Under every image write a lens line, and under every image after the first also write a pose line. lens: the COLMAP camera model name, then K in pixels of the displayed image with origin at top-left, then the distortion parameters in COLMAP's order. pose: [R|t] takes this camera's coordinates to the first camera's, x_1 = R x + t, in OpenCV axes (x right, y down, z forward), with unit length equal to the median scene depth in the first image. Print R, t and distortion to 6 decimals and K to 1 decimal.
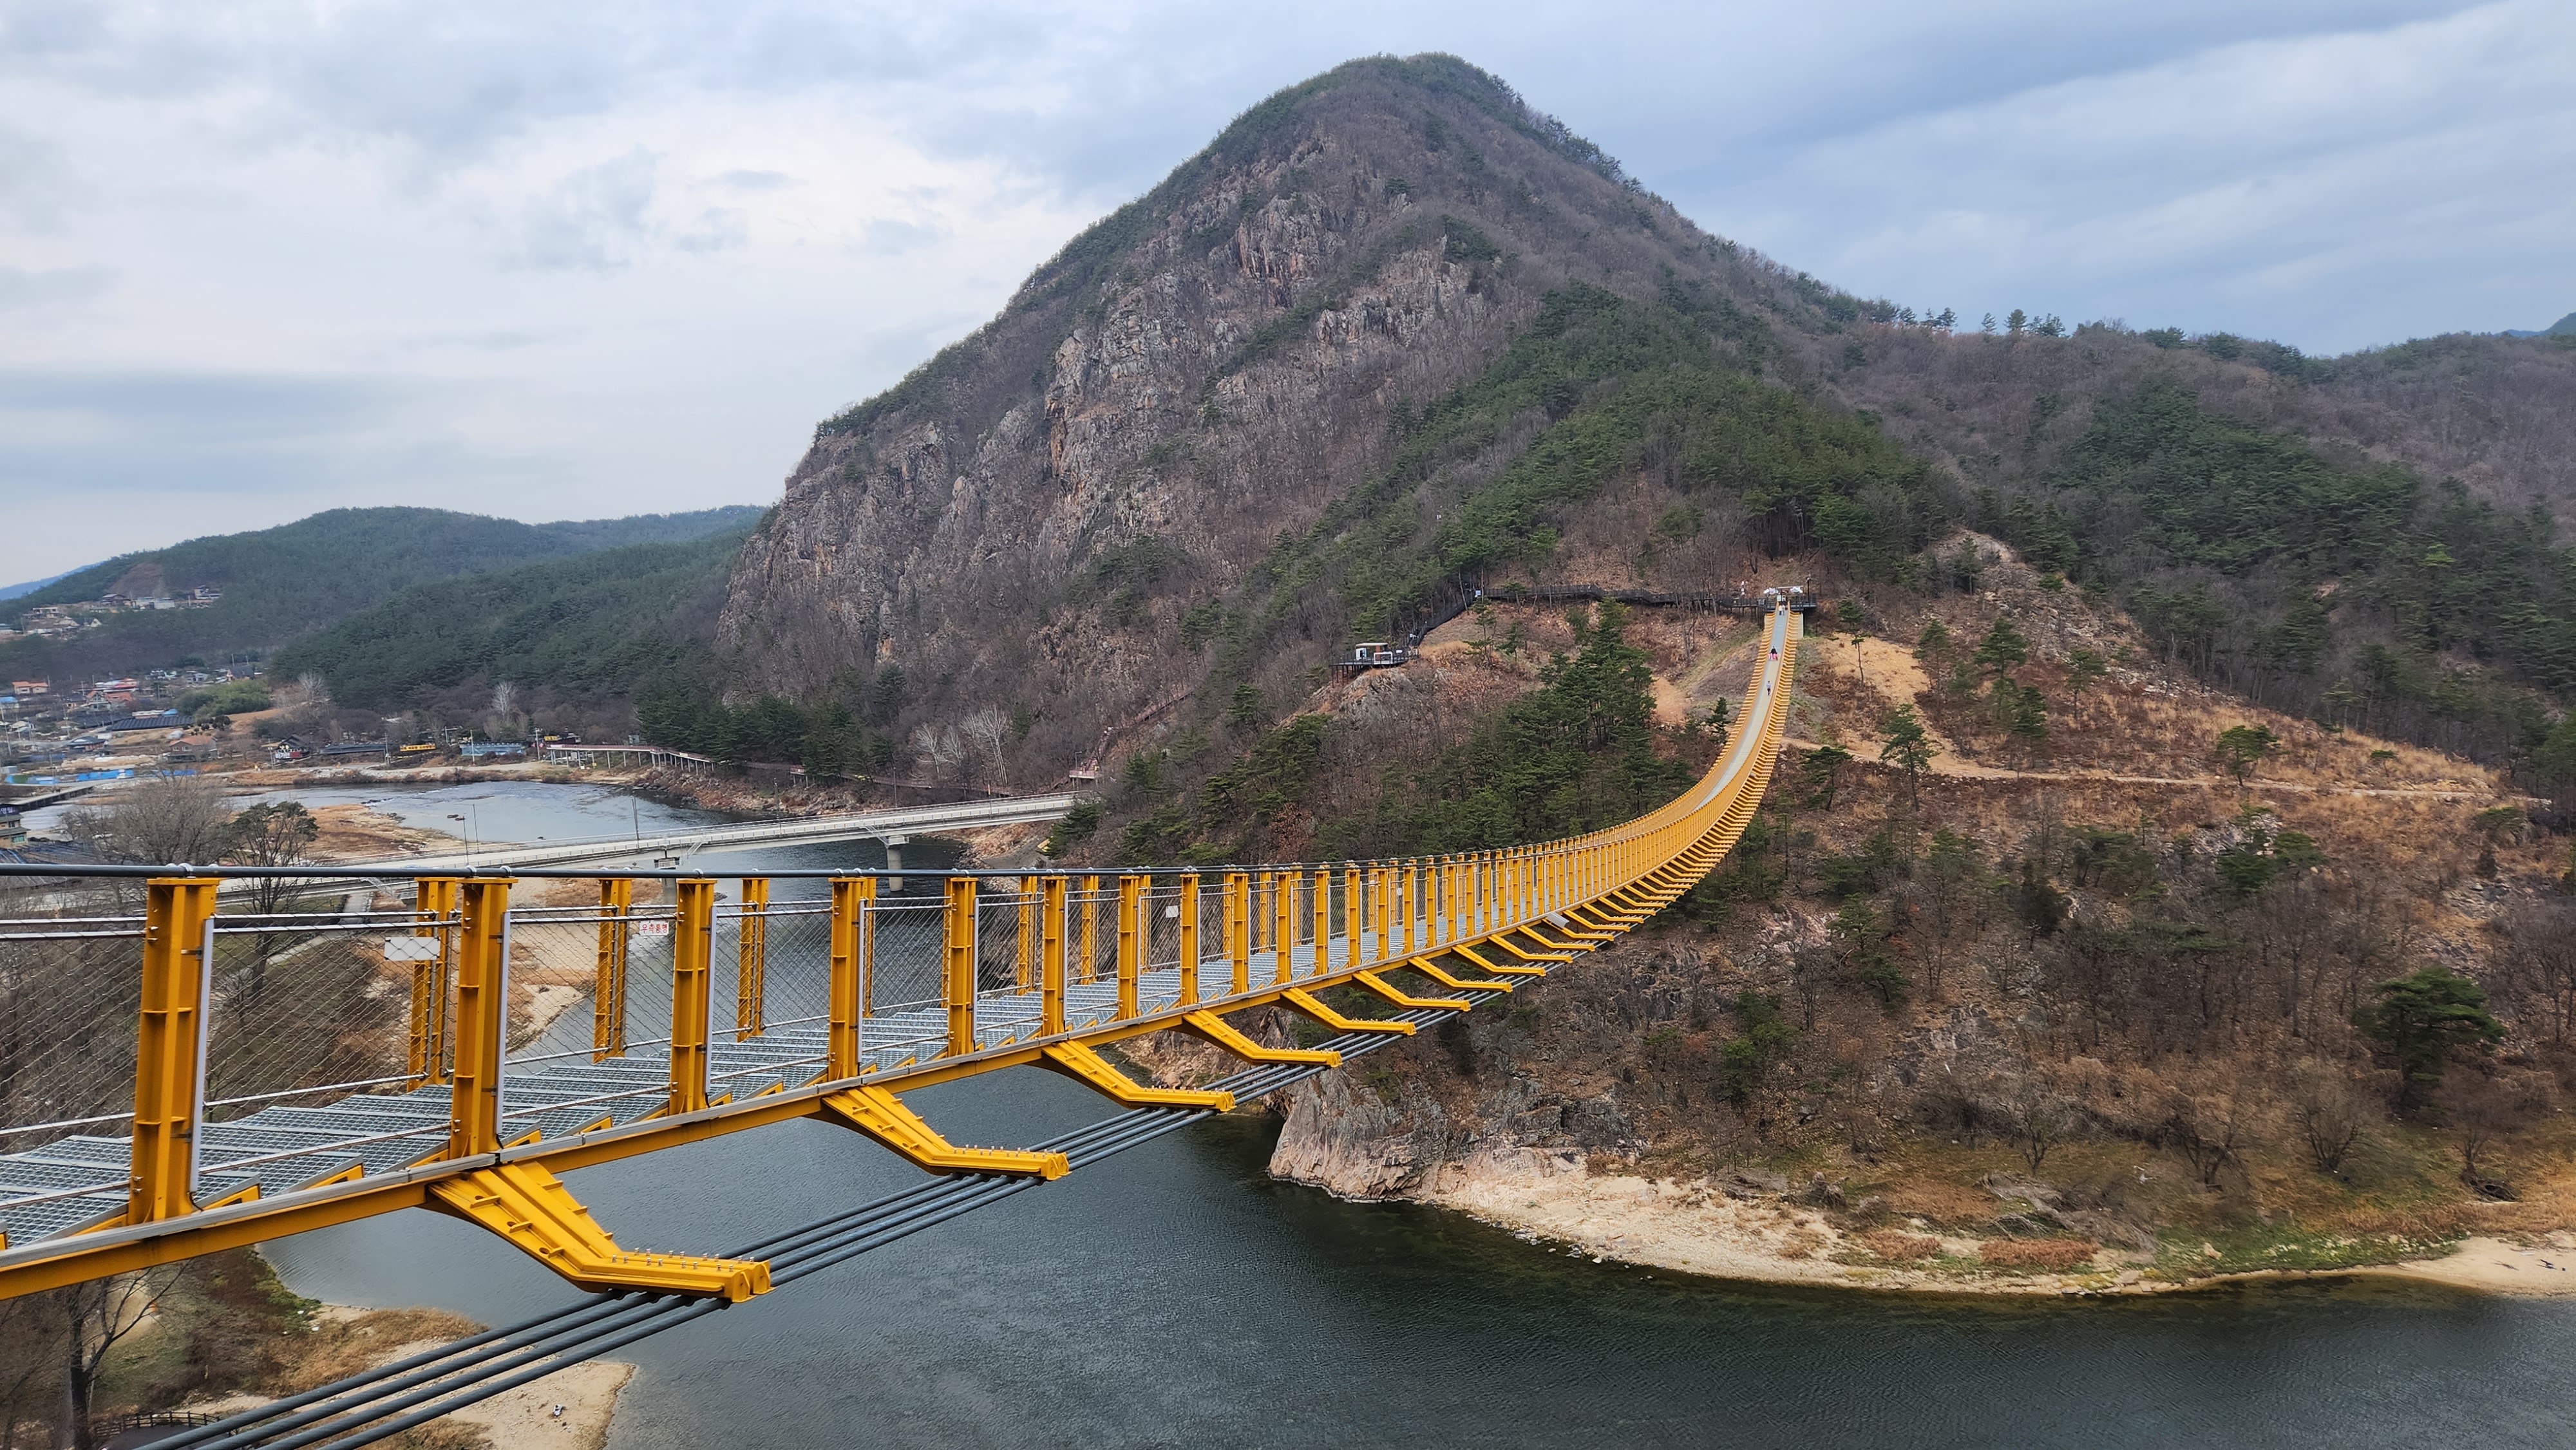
lens RADIAL K [[1722.2, 0, 1295.1], [0, 1722.2, 753.4], [0, 0, 1]] dist [0.087457, -0.077389]
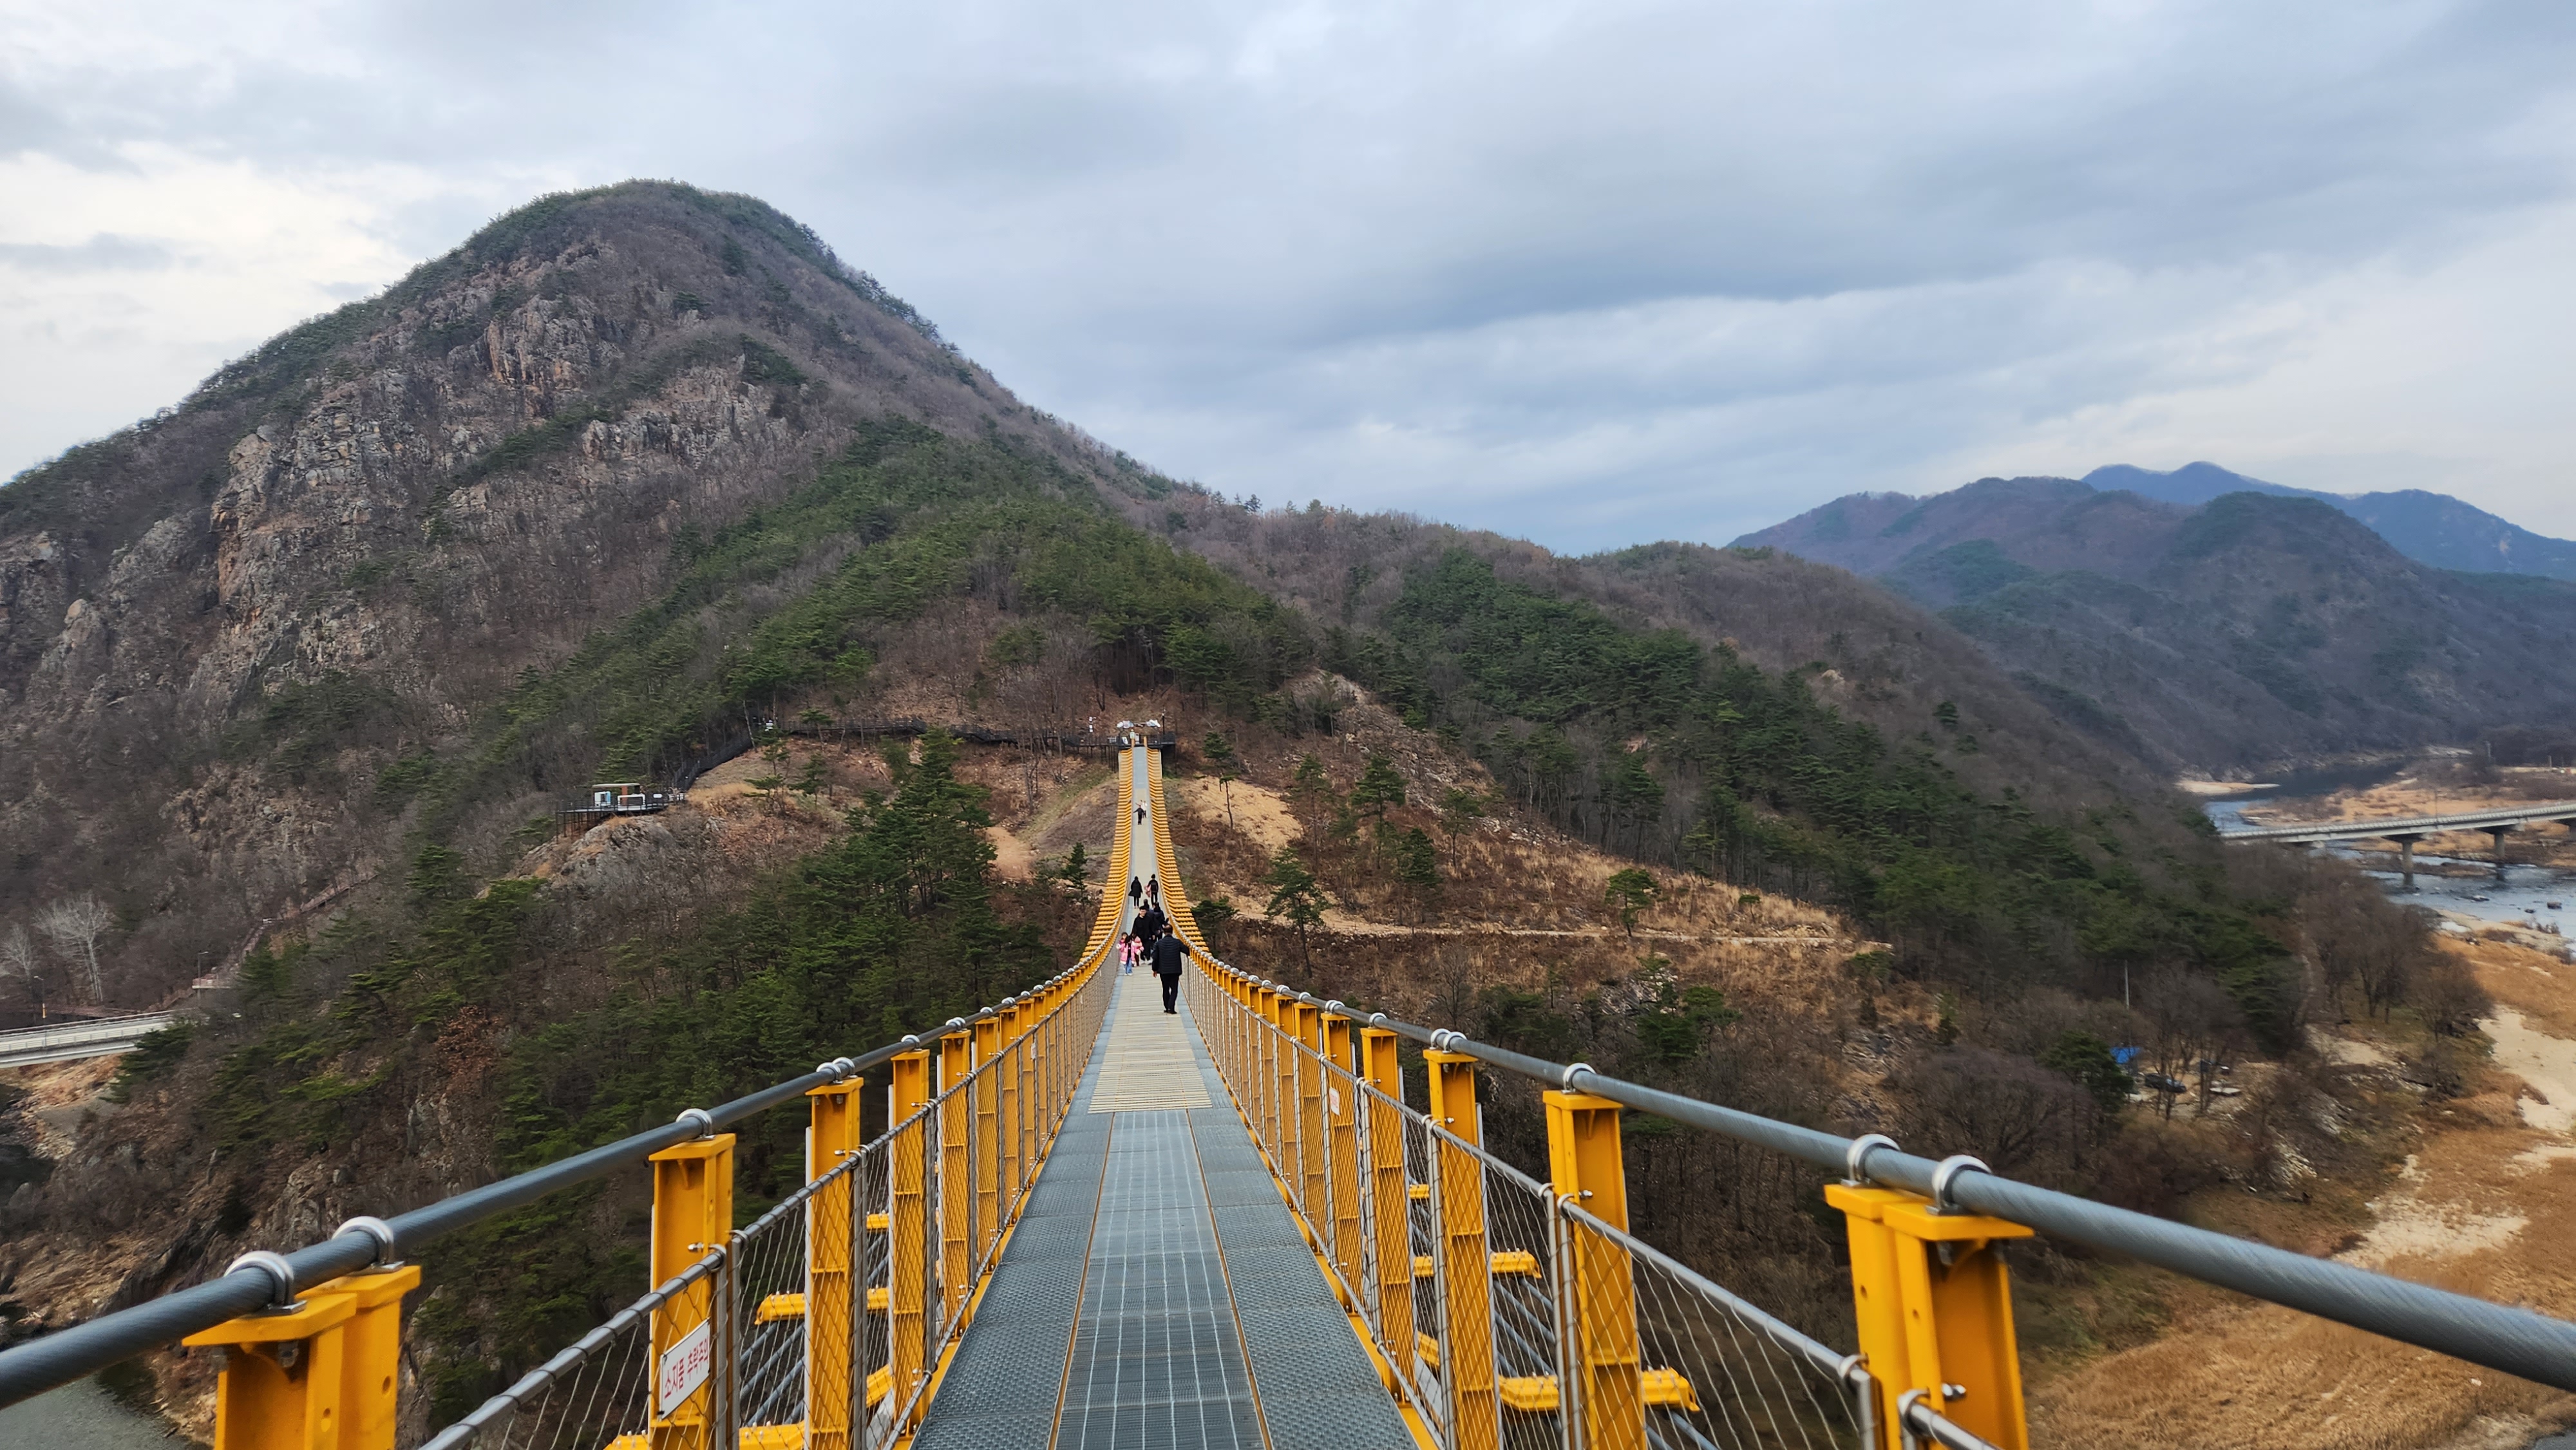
lens RADIAL K [[1660.2, 0, 1257.4], [0, 1660.2, 714.9], [0, 0, 1]] dist [0.087426, -0.061609]
pose [[0.931444, 0.018617, 0.363407, 0.030623], [0.030504, 0.991180, -0.128963, 0.007237], [-0.362603, 0.131207, 0.922661, 0.178691]]
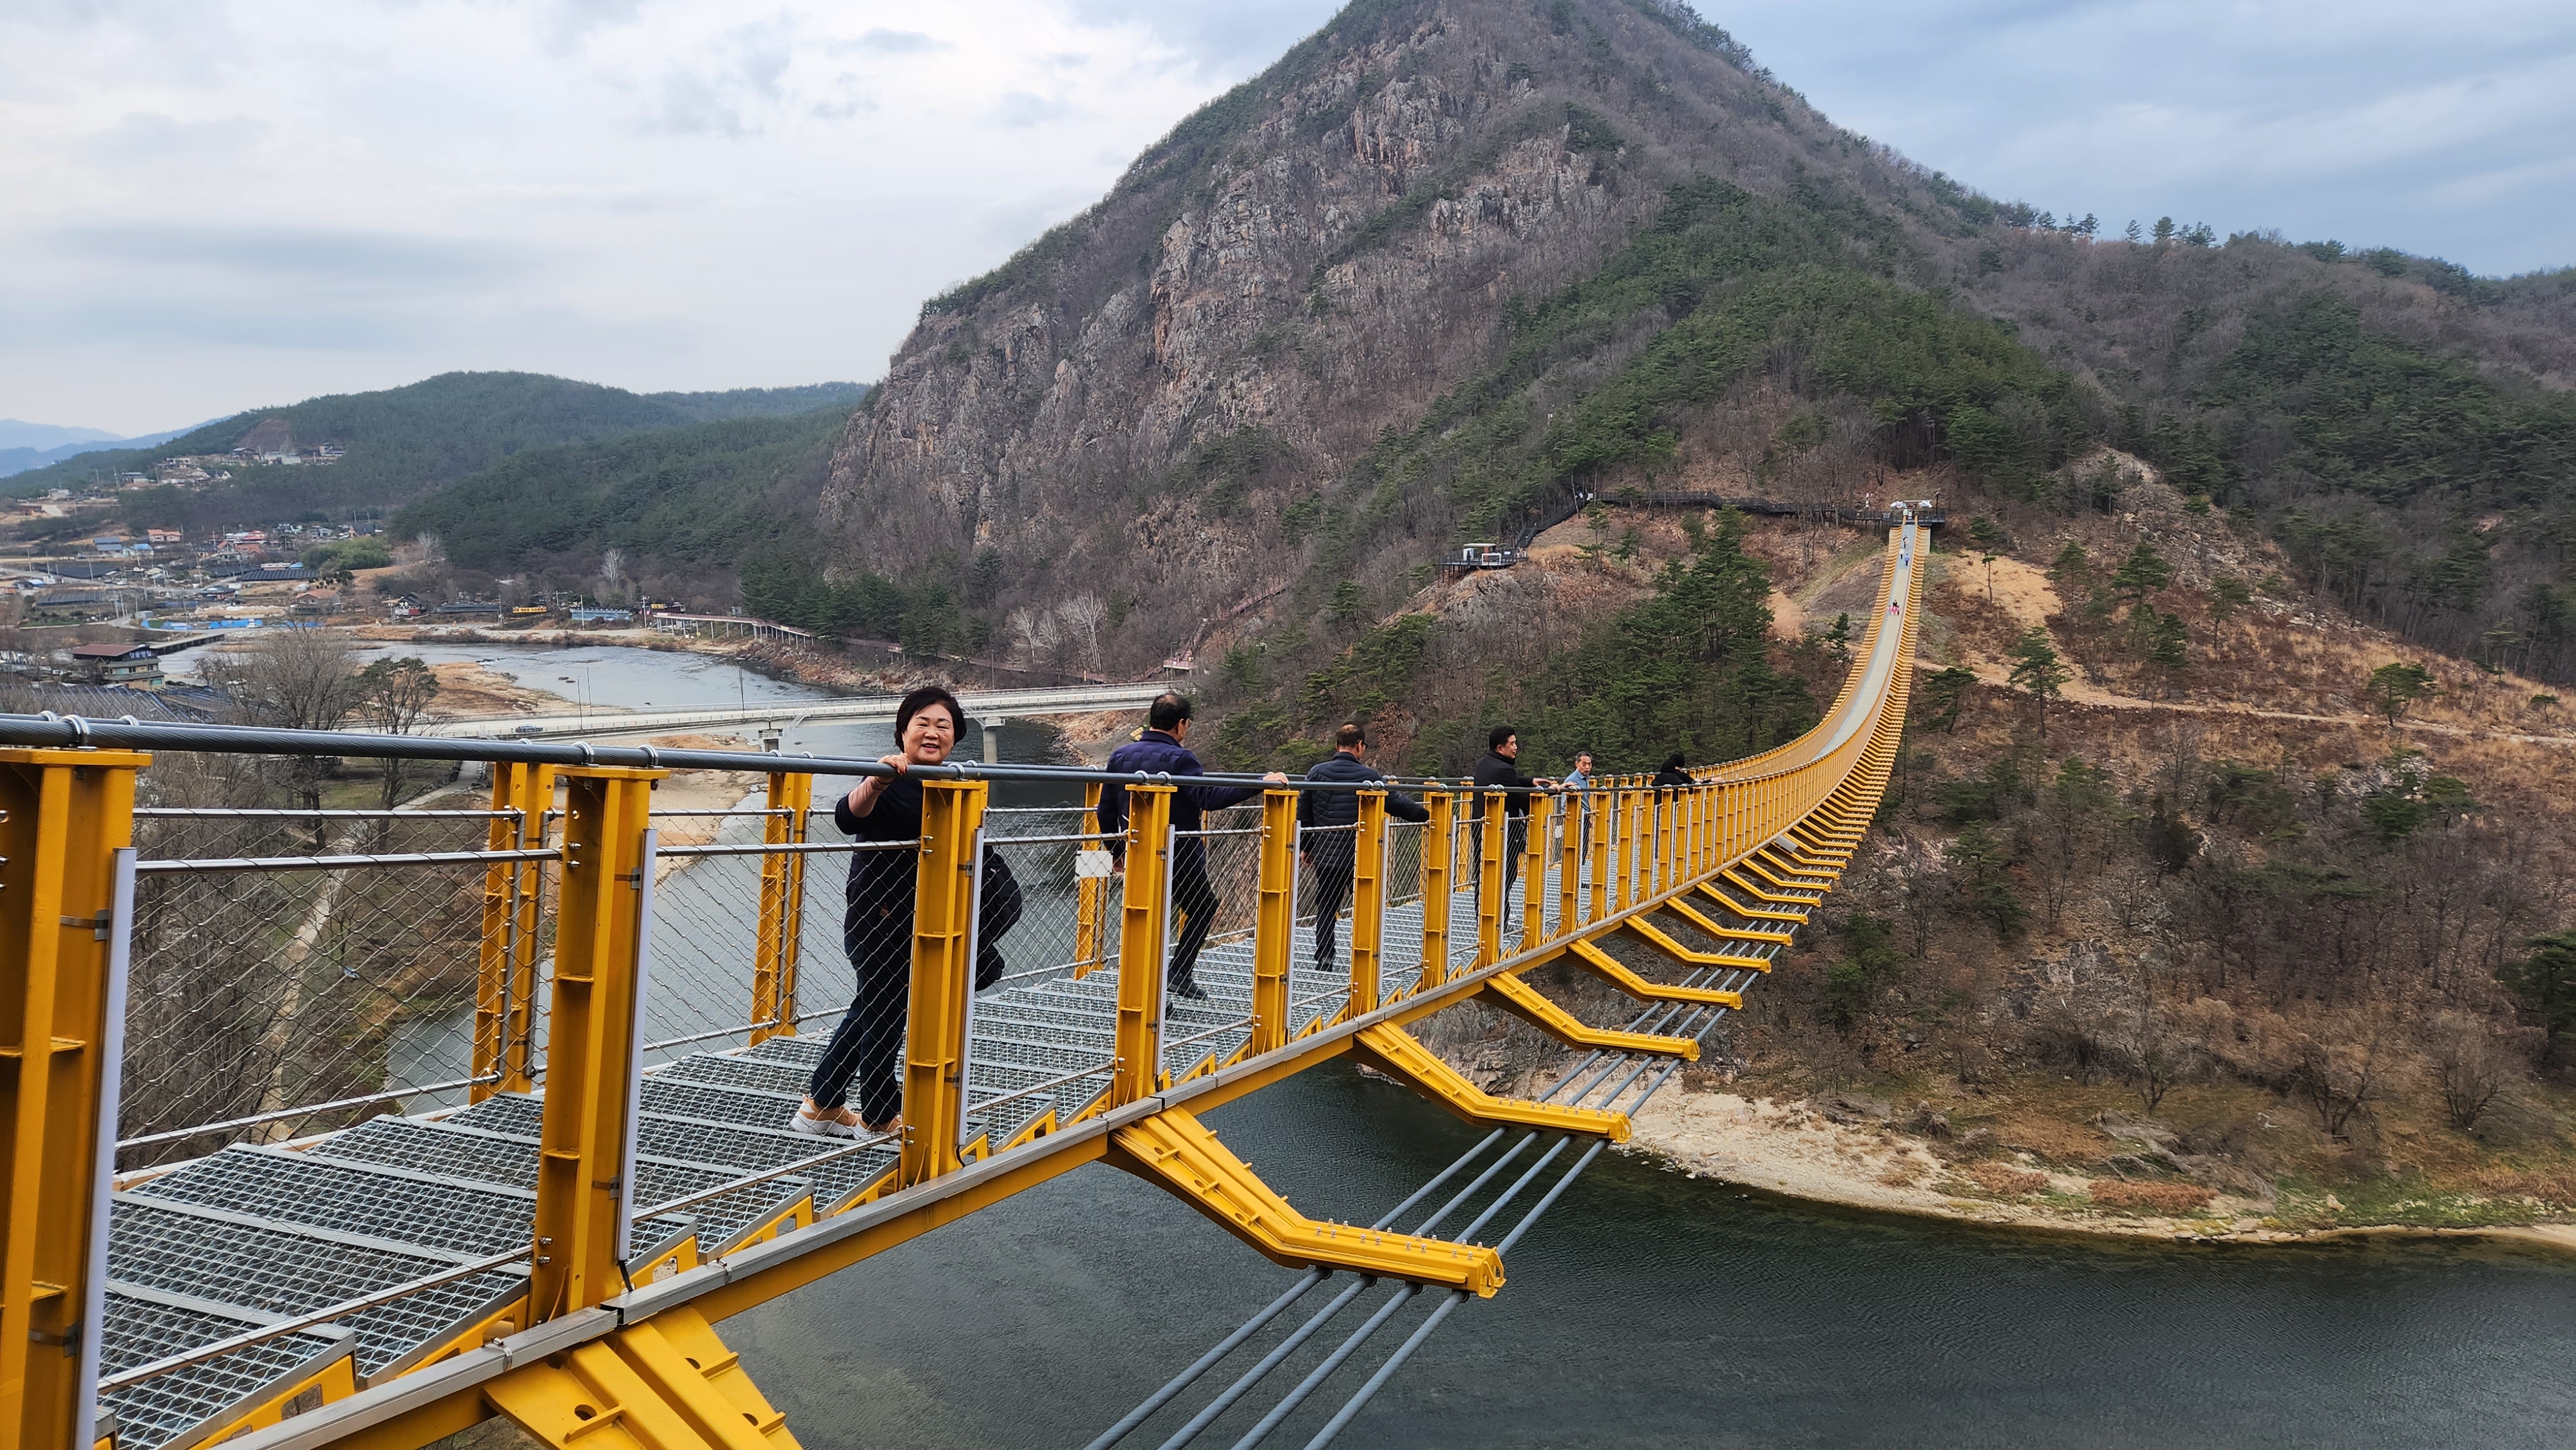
lens RADIAL K [[1719.2, 0, 1277.5], [0, 1719.2, 739.3], [0, 0, 1]] dist [0.087912, -0.077319]
pose [[0.997538, 0.044350, -0.054325, -0.010091], [-0.041467, 0.997728, 0.053099, 0.000018], [0.056557, -0.050716, 0.997110, 0.005615]]
